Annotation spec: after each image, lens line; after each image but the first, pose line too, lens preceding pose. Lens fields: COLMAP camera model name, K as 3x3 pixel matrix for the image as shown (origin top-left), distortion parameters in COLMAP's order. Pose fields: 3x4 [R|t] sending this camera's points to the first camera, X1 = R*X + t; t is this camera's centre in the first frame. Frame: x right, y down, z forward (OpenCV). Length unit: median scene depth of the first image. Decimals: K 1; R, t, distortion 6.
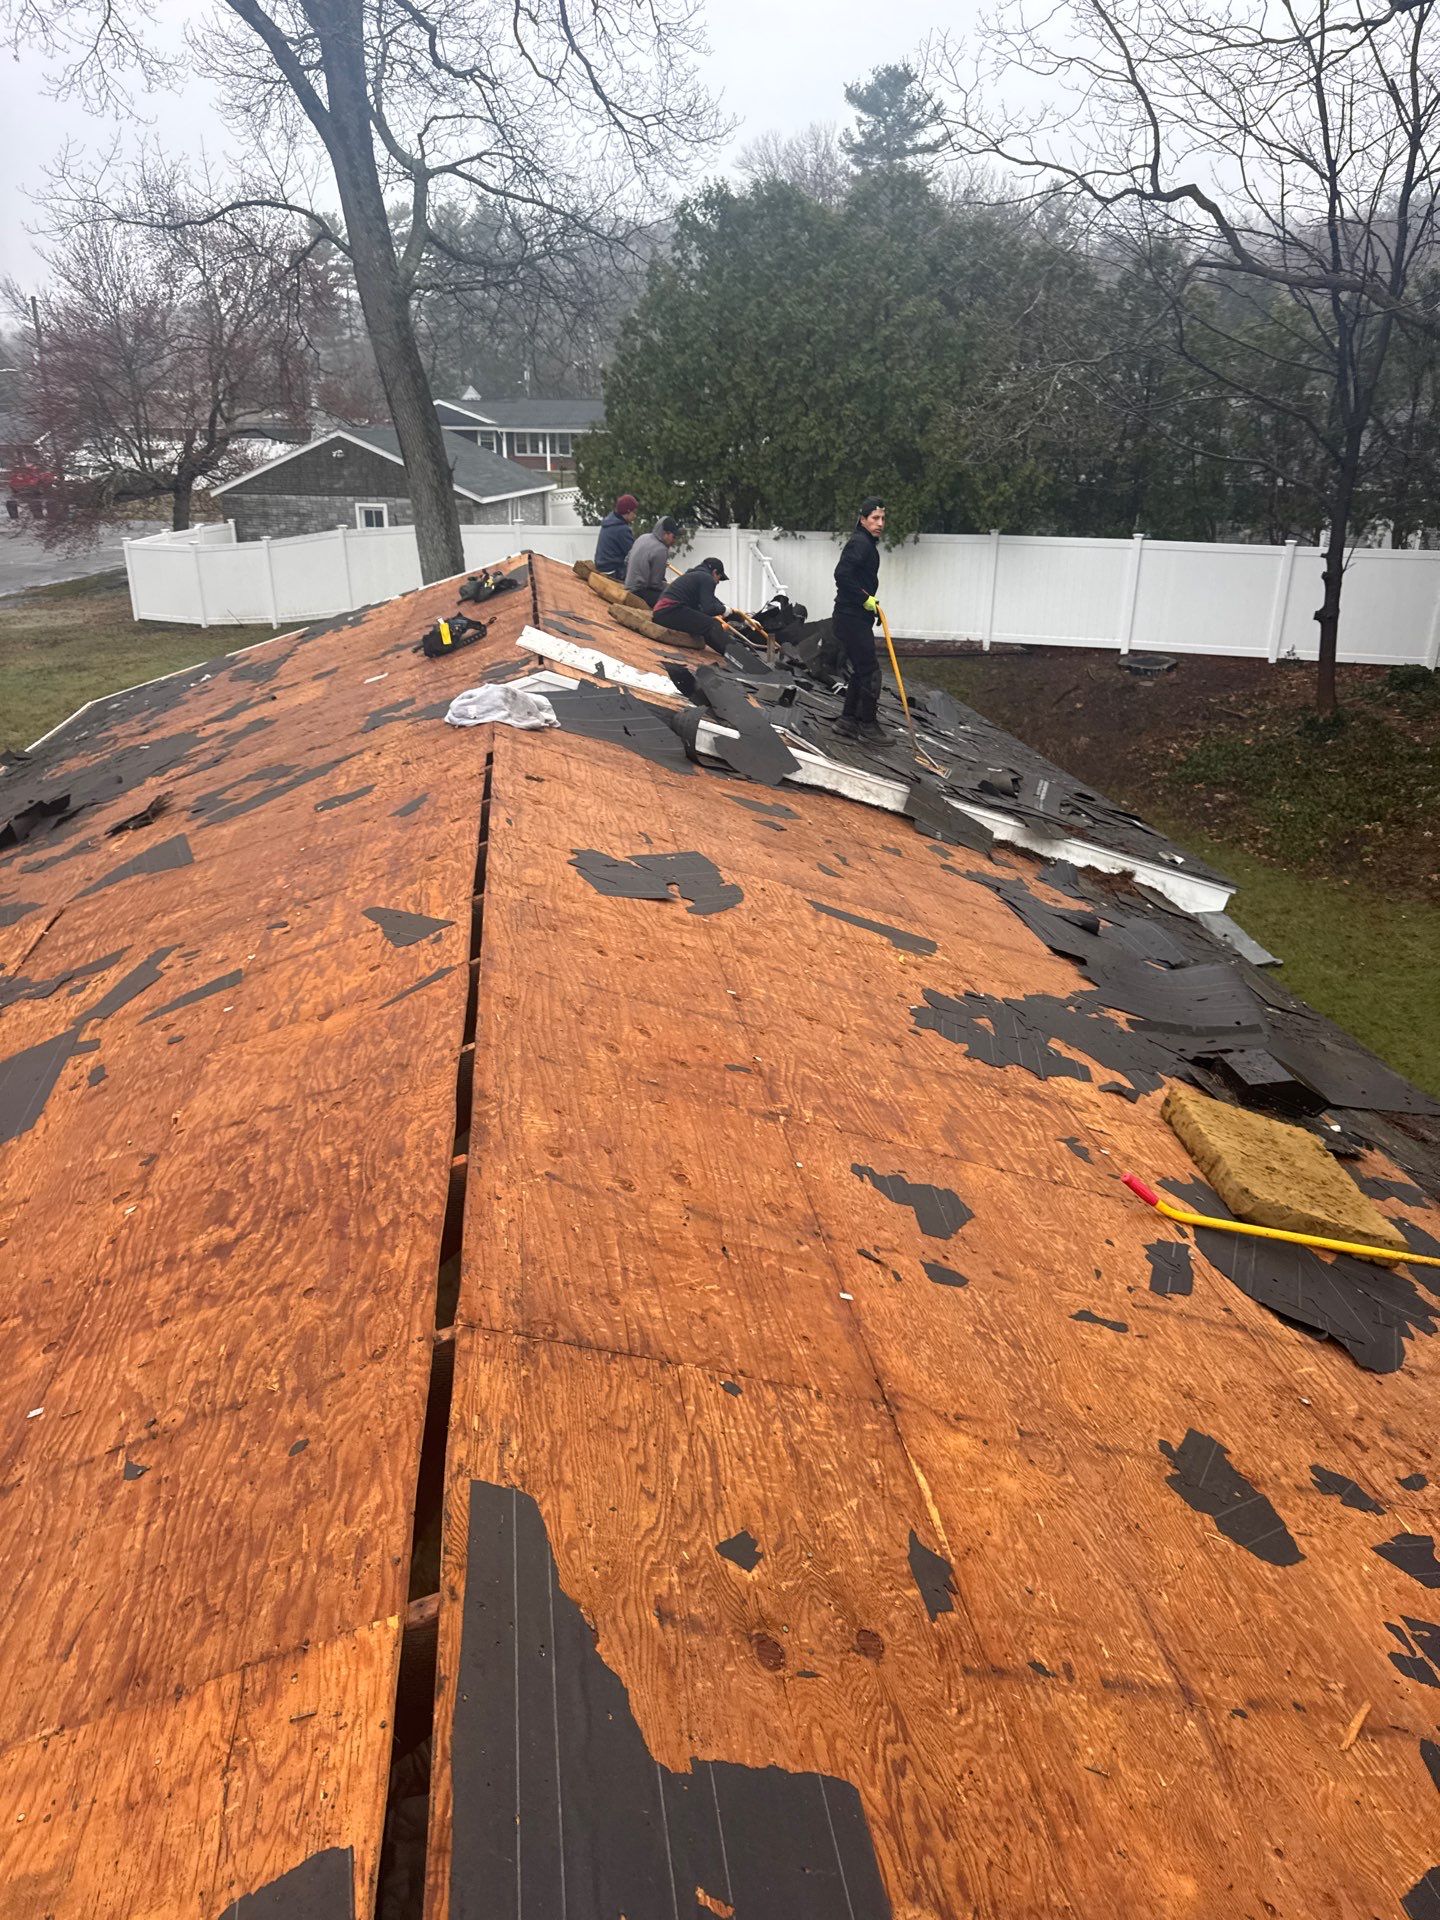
lens RADIAL K [[1410.0, 0, 721.1], [0, 1410.0, 977.3], [0, 0, 1]] dist [0.031352, -0.013874]
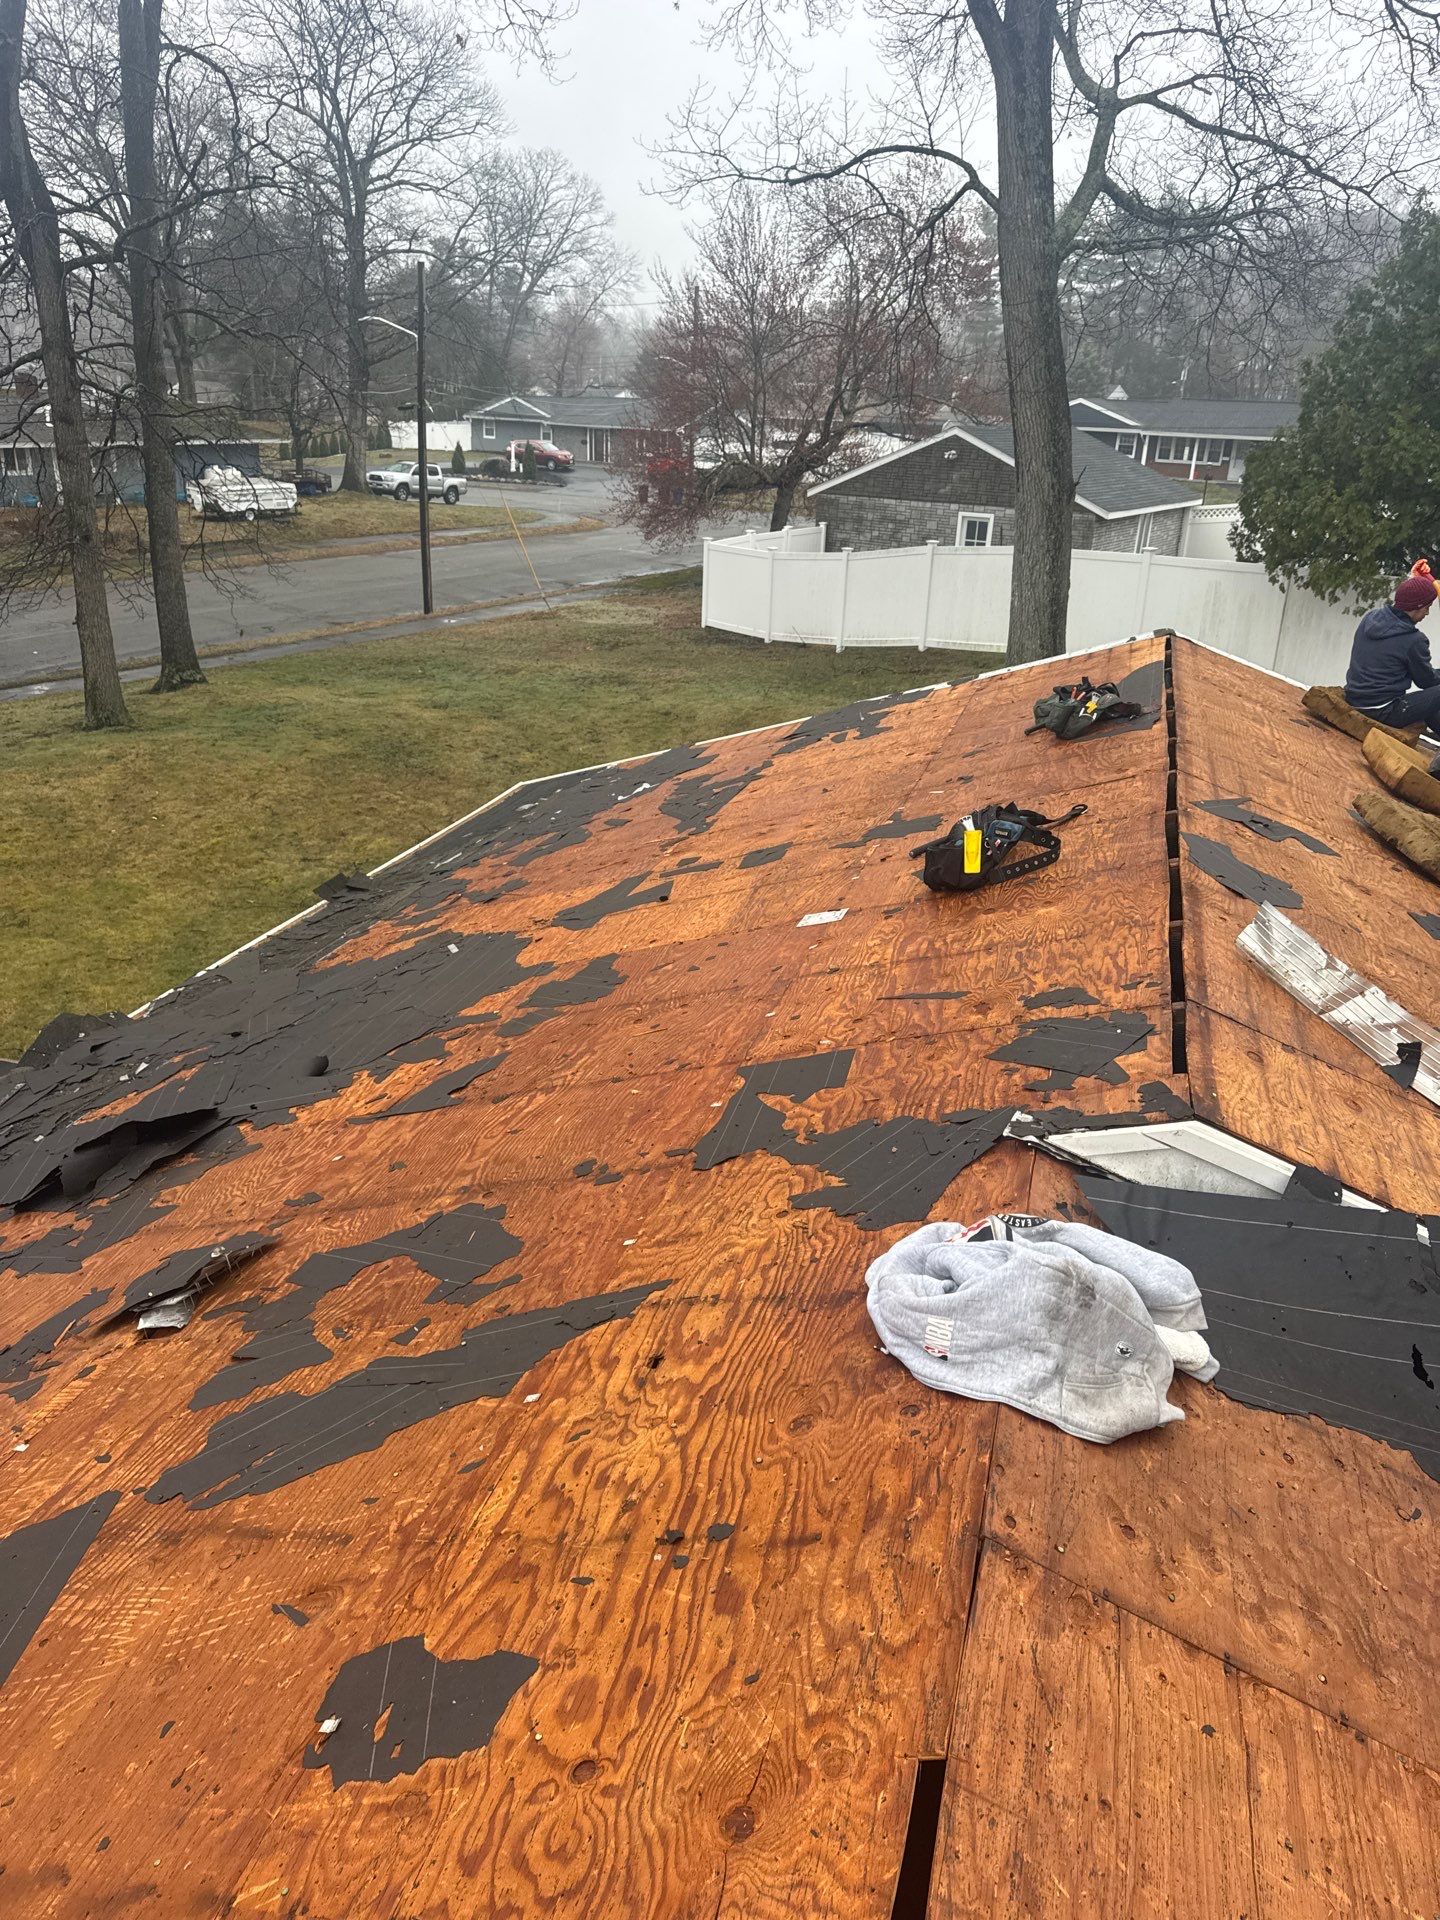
lens RADIAL K [[1410.0, 0, 720.6], [0, 1410.0, 948.1], [0, 0, 1]] dist [0.031352, -0.013874]
pose [[0.913791, 0.173766, -0.367139, -0.030448], [-0.180040, 0.983506, 0.017382, -0.068173], [0.364103, 0.050216, 0.930004, 0.173606]]
